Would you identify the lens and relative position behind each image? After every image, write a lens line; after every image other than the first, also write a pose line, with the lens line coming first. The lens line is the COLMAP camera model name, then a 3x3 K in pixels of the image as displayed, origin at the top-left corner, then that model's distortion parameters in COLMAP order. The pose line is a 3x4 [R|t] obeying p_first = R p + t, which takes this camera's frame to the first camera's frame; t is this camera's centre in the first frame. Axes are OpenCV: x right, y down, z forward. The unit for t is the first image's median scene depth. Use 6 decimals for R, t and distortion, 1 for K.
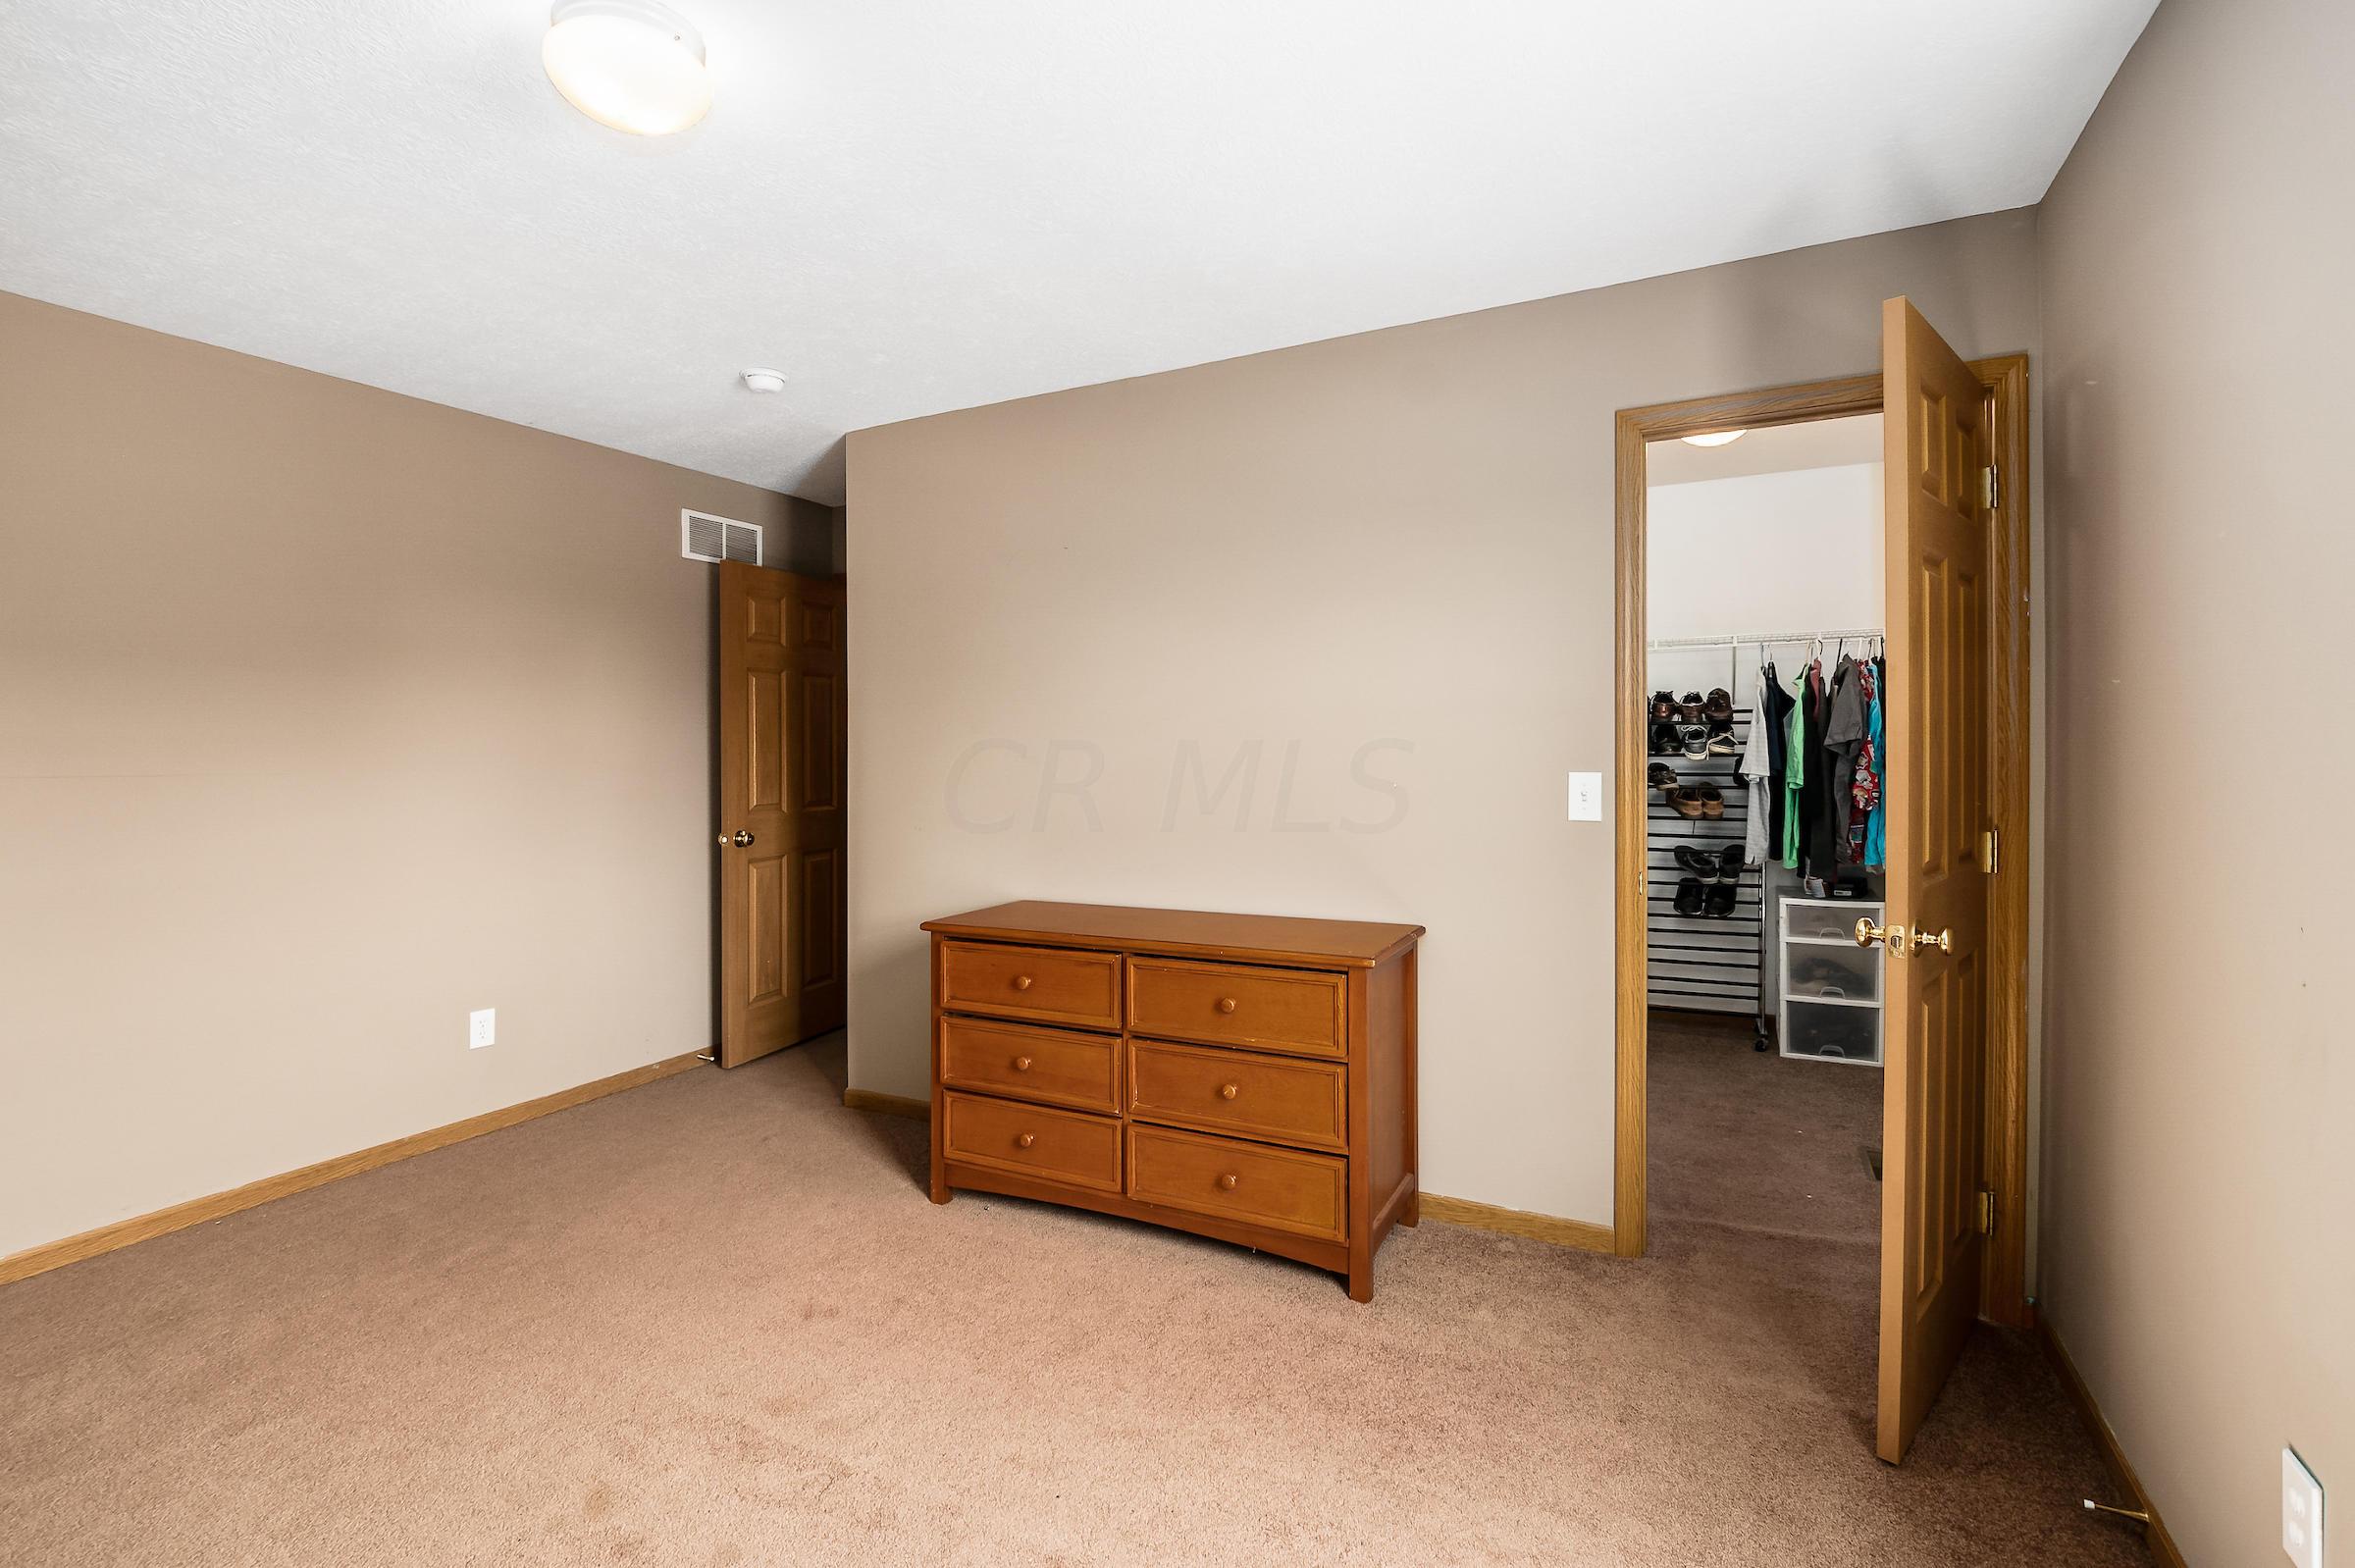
lens RADIAL K [[1056.1, 0, 1189.4], [0, 1056.1, 781.4], [0, 0, 1]] dist [0.003074, -0.001822]
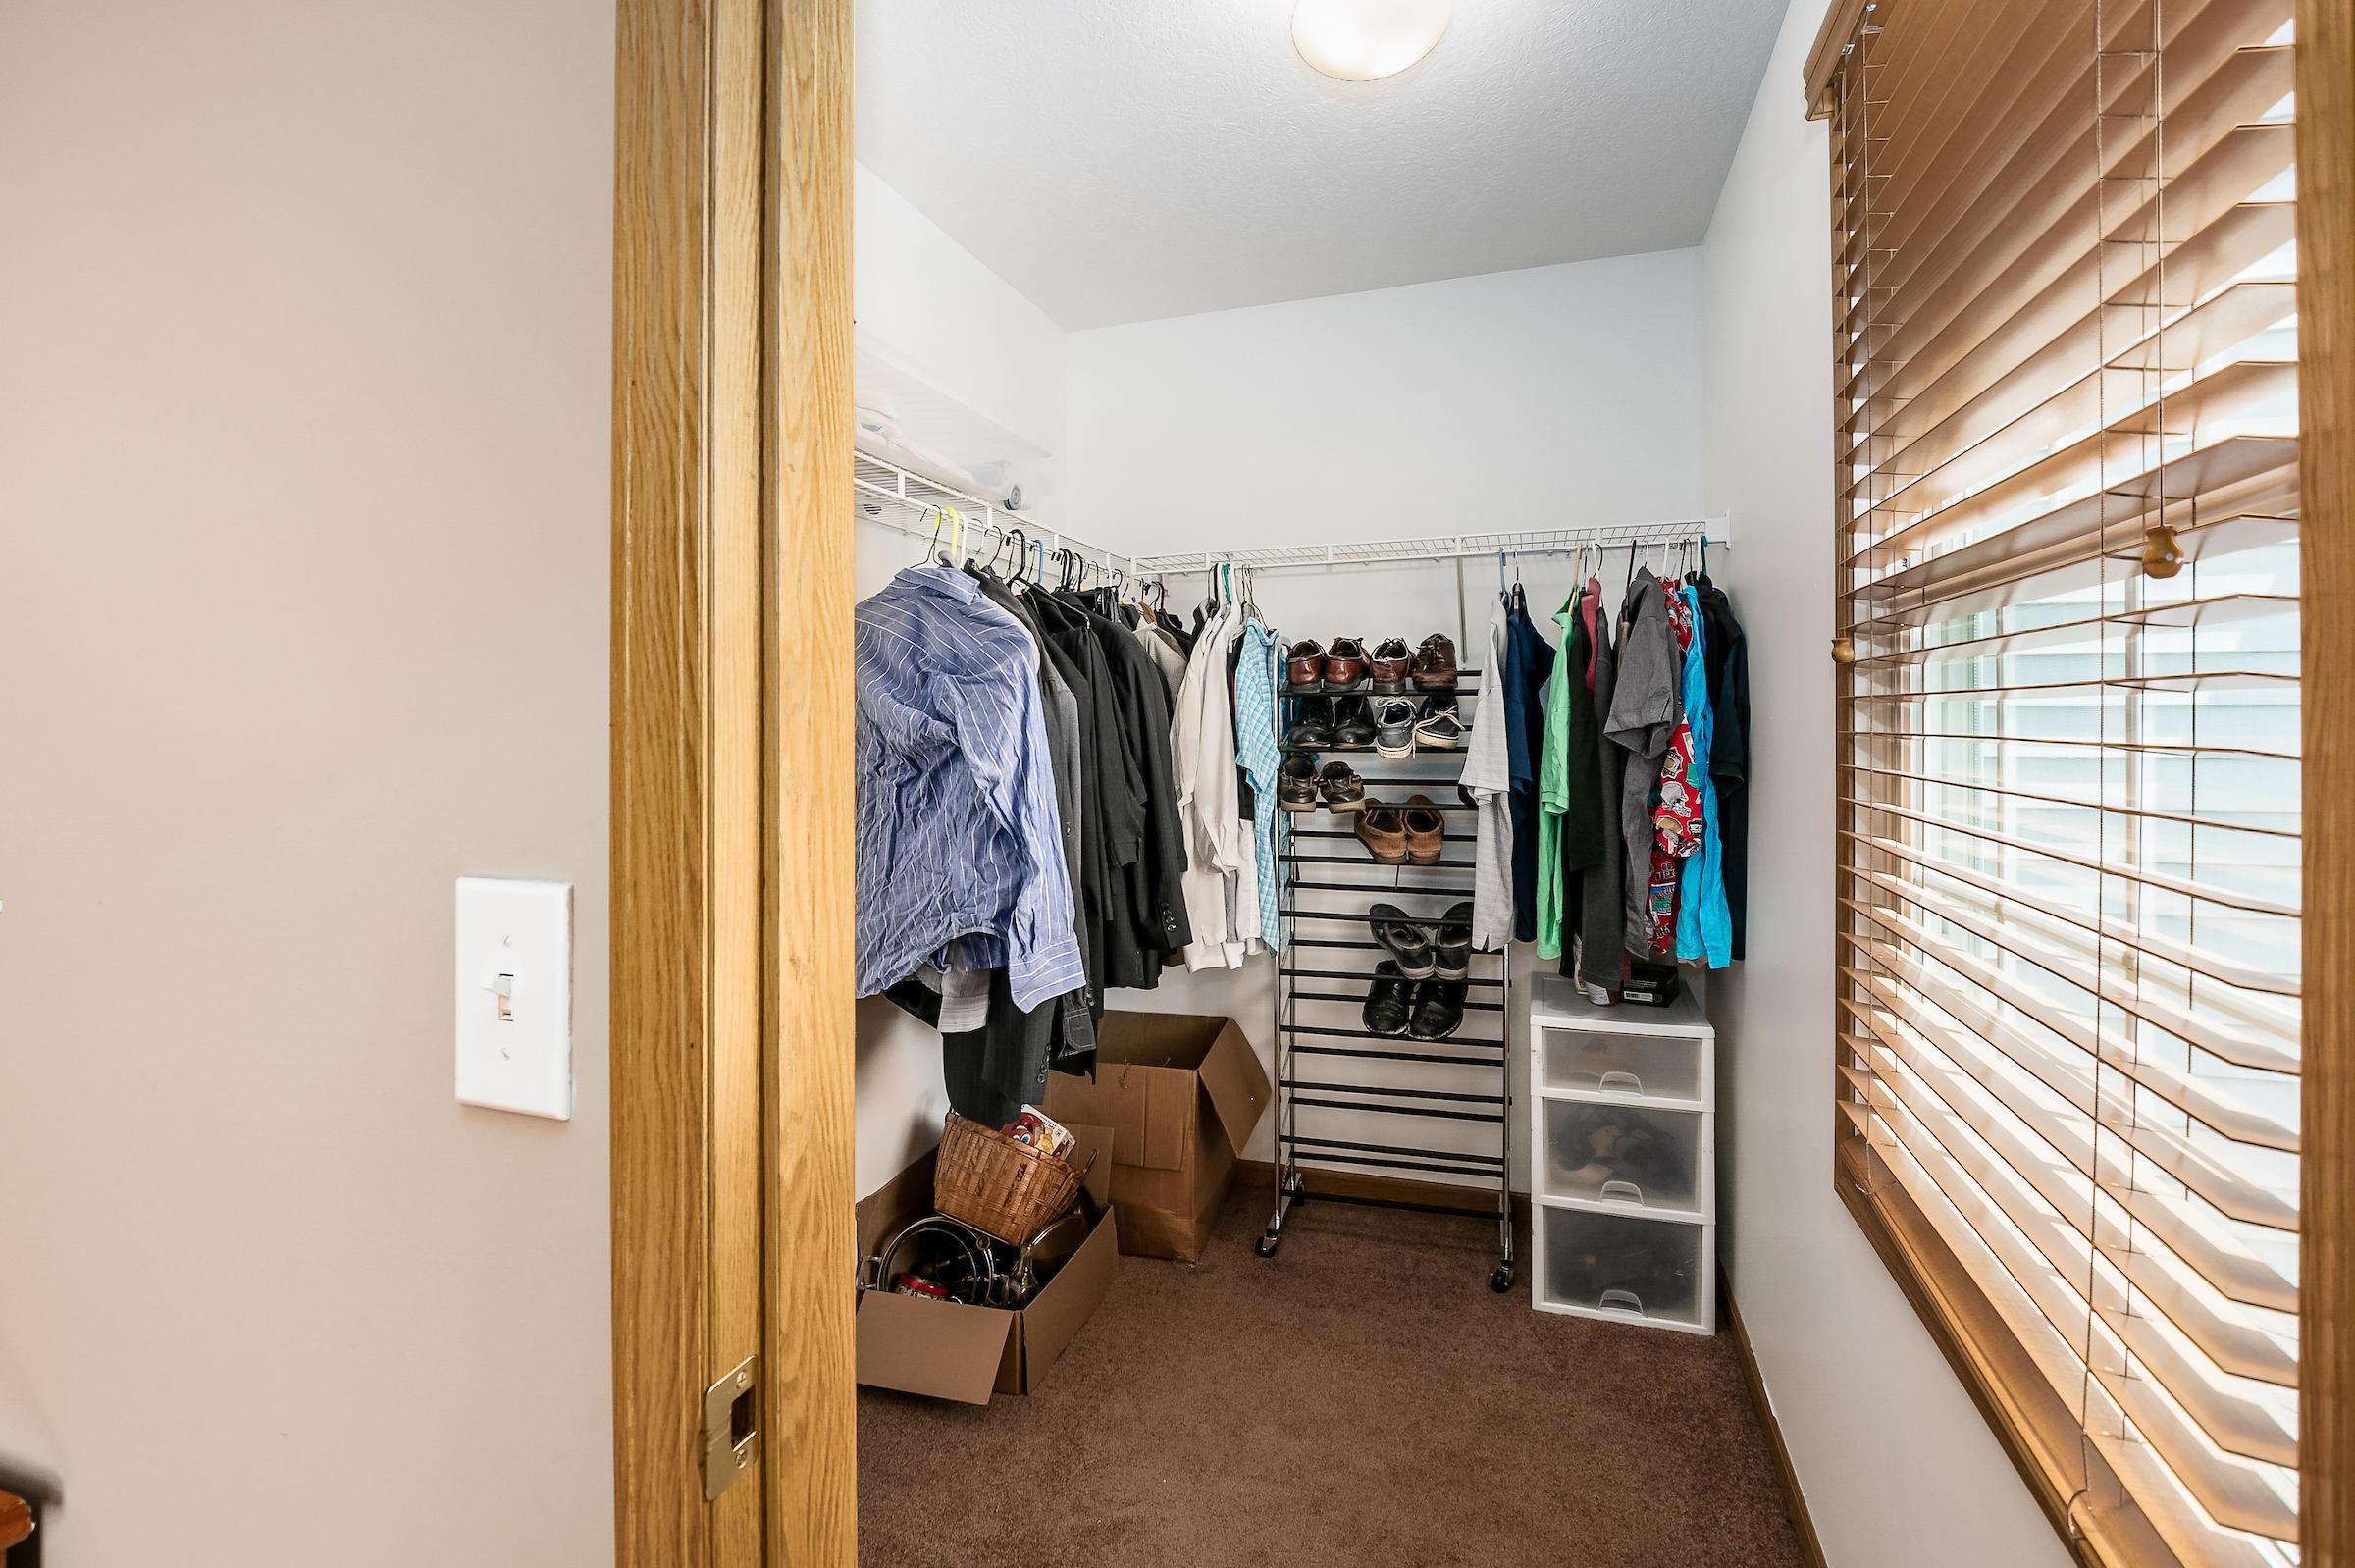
lens RADIAL K [[1056.1, 0, 1168.9], [0, 1056.1, 760.8], [0, 0, 1]] dist [0.003074, -0.001822]
pose [[0.990976, -0.000940, 0.134037, 0.295661], [0.001698, 0.999983, -0.005537, -0.016949], [-0.134030, 0.005715, 0.990961, 0.476653]]
